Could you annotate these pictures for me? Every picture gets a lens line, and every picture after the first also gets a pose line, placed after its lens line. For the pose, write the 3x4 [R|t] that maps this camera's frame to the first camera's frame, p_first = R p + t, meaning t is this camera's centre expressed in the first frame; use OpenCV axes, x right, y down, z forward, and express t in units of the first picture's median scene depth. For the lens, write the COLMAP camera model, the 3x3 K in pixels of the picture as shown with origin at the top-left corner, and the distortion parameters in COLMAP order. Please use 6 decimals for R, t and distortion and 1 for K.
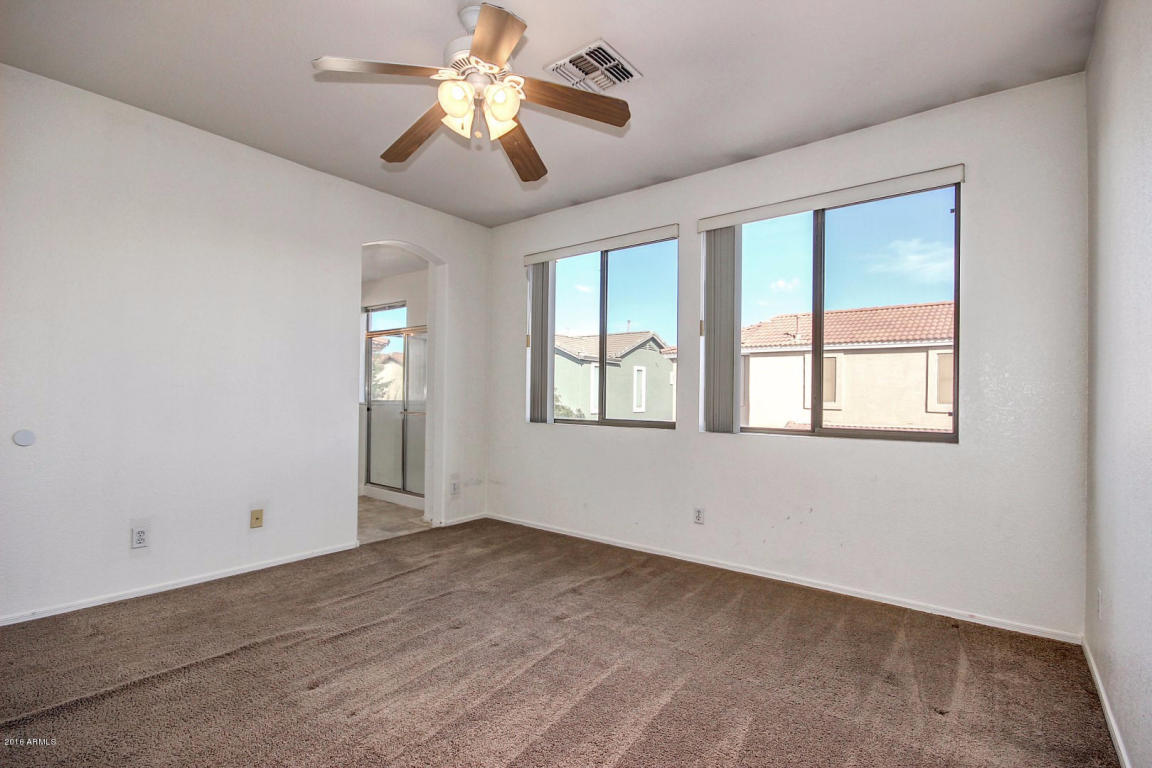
lens RADIAL K [[534.2, 0, 580.0], [0, 534.2, 390.7], [0, 0, 1]] dist [0.001091, -0.005662]
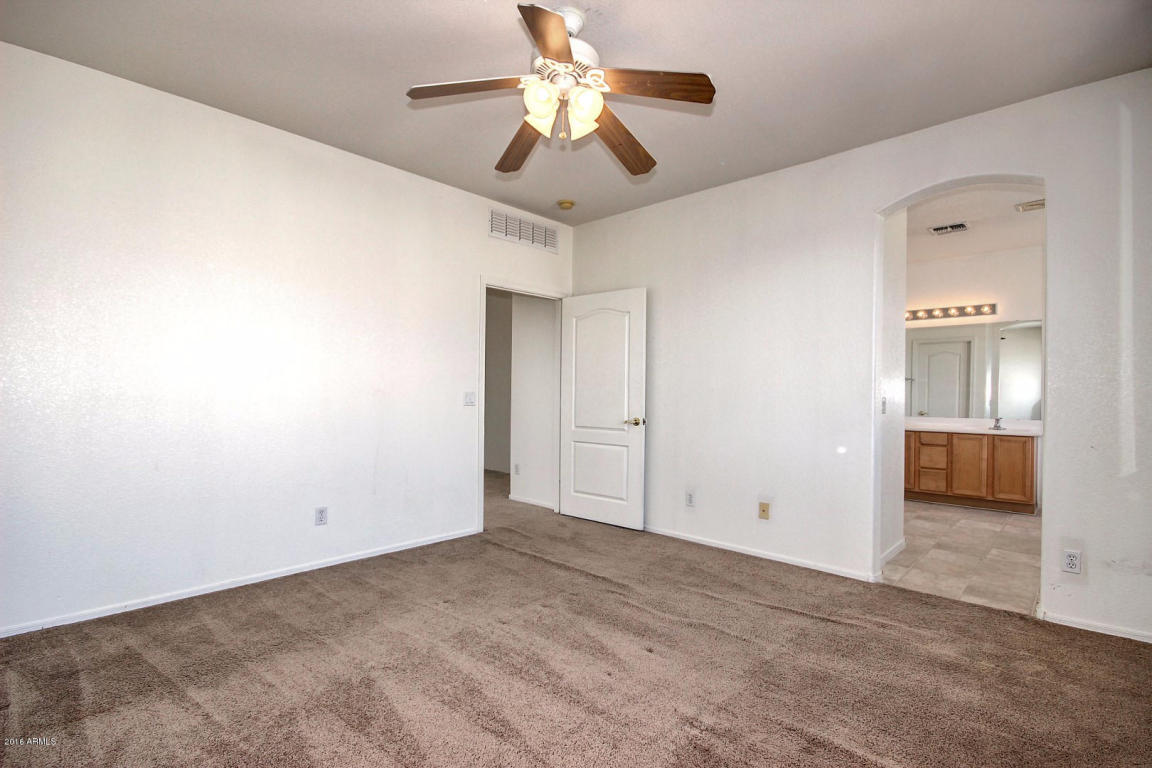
lens RADIAL K [[534.2, 0, 580.0], [0, 534.2, 390.7], [0, 0, 1]] dist [0.001091, -0.005662]
pose [[-0.088629, -0.014609, -0.995958, 0.458485], [-0.003077, 0.999892, -0.014393, 0.010042], [0.996060, 0.001789, -0.088665, 0.638423]]
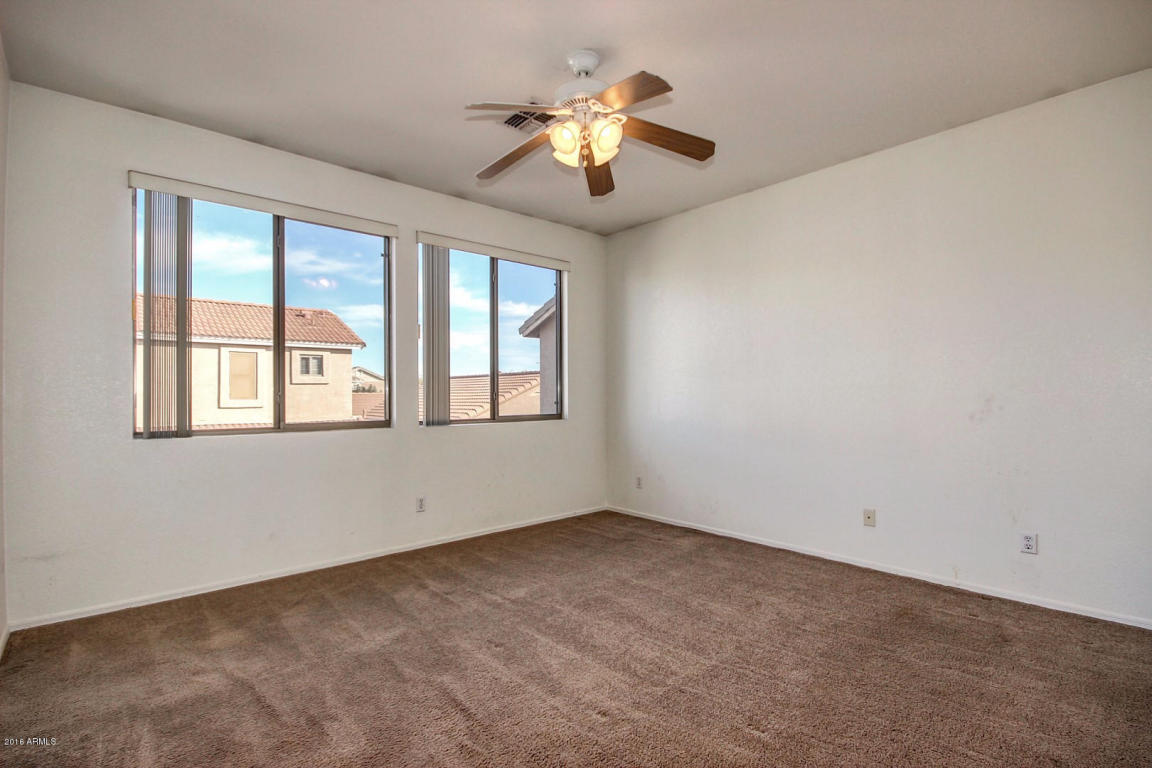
lens RADIAL K [[534.2, 0, 580.0], [0, 534.2, 390.7], [0, 0, 1]] dist [0.001091, -0.005662]
pose [[0.168932, -0.003469, 0.985622, -0.729148], [-0.003571, 0.999985, 0.004131, 0.002233], [-0.985621, -0.004218, 0.168917, 0.472819]]
